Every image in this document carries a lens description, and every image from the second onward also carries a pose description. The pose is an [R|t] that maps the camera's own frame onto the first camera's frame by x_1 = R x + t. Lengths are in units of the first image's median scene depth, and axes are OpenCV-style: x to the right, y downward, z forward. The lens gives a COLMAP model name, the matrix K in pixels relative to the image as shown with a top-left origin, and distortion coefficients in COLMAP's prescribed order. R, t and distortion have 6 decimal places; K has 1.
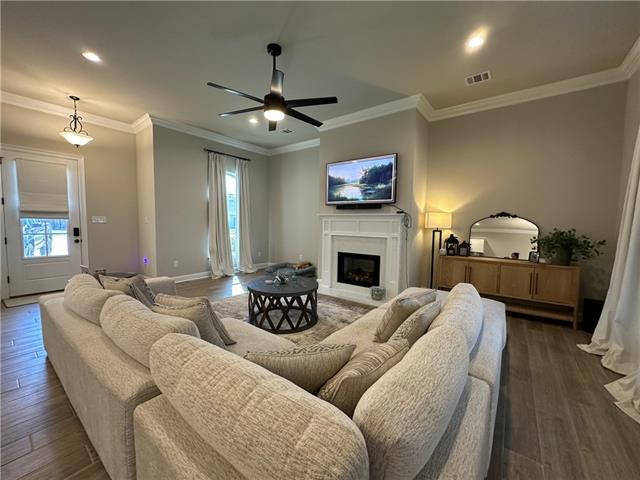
lens RADIAL K [[254.1, 0, 319.5], [0, 254.1, 239.1], [0, 0, 1]] dist [-0.003247, 0.000553]
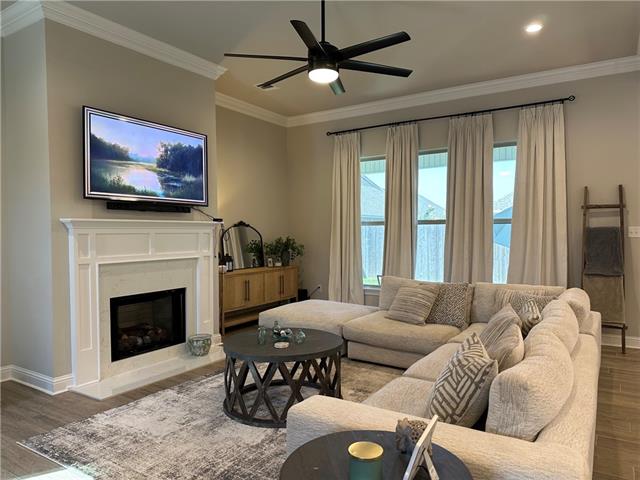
lens RADIAL K [[449.9, 0, 320.2], [0, 449.9, 240.7], [0, 0, 1]] dist [0.037939, -0.040097]
pose [[-0.072635, -0.034316, 0.996768, -0.862491], [0.070513, 0.996730, 0.039453, -0.067586], [-0.994863, 0.073151, -0.069977, 0.712509]]
